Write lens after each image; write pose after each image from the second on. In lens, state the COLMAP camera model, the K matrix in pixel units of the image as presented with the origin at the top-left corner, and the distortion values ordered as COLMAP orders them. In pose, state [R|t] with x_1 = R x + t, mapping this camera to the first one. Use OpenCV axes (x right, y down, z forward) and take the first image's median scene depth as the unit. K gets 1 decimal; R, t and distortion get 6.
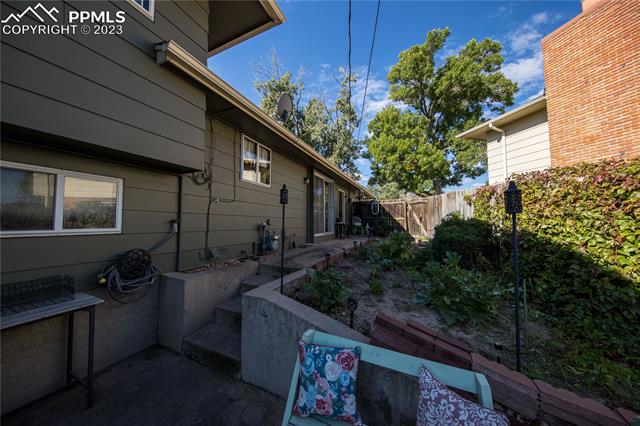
lens RADIAL K [[204.2, 0, 320.7], [0, 204.2, 213.4], [0, 0, 1]] dist [-0.002198, -0.000598]
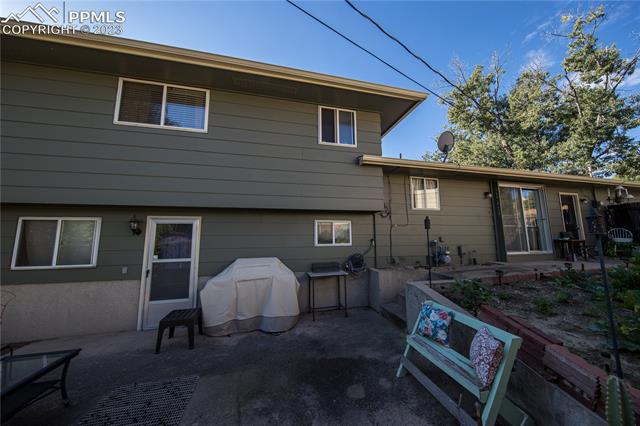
lens RADIAL K [[204.2, 0, 319.2], [0, 204.2, 215.1], [0, 0, 1]] dist [-0.002198, -0.000598]
pose [[0.604300, -0.096326, -0.790913, 0.296288], [0.043754, 0.995179, -0.087773, -0.027309], [0.795555, 0.018436, 0.605601, -0.316004]]
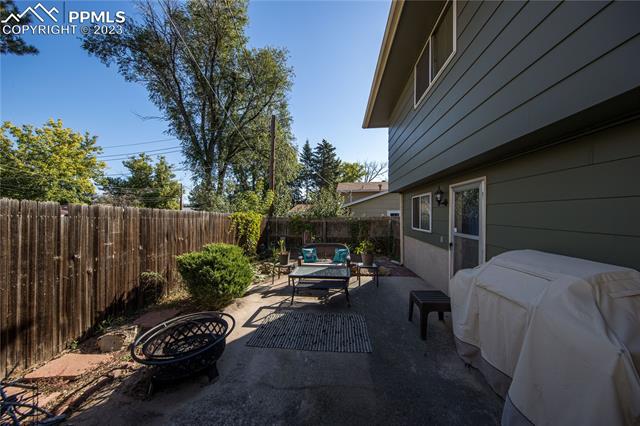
lens RADIAL K [[204.2, 0, 320.5], [0, 204.2, 211.7], [0, 0, 1]] dist [-0.002198, -0.000598]
pose [[-0.949563, -0.006739, -0.313504, -0.121690], [0.006939, 0.999073, -0.042493, 0.008265], [0.313500, -0.042526, -0.948636, 0.281429]]
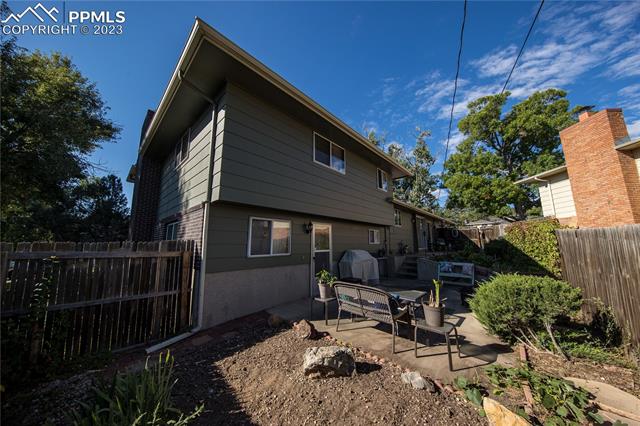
lens RADIAL K [[204.2, 0, 318.8], [0, 204.2, 214.3], [0, 0, 1]] dist [-0.002198, -0.000598]
pose [[0.944400, -0.050502, -0.324898, -0.416238], [0.016341, 0.994122, -0.107027, -0.036419], [0.328394, 0.095767, 0.939674, -1.702980]]
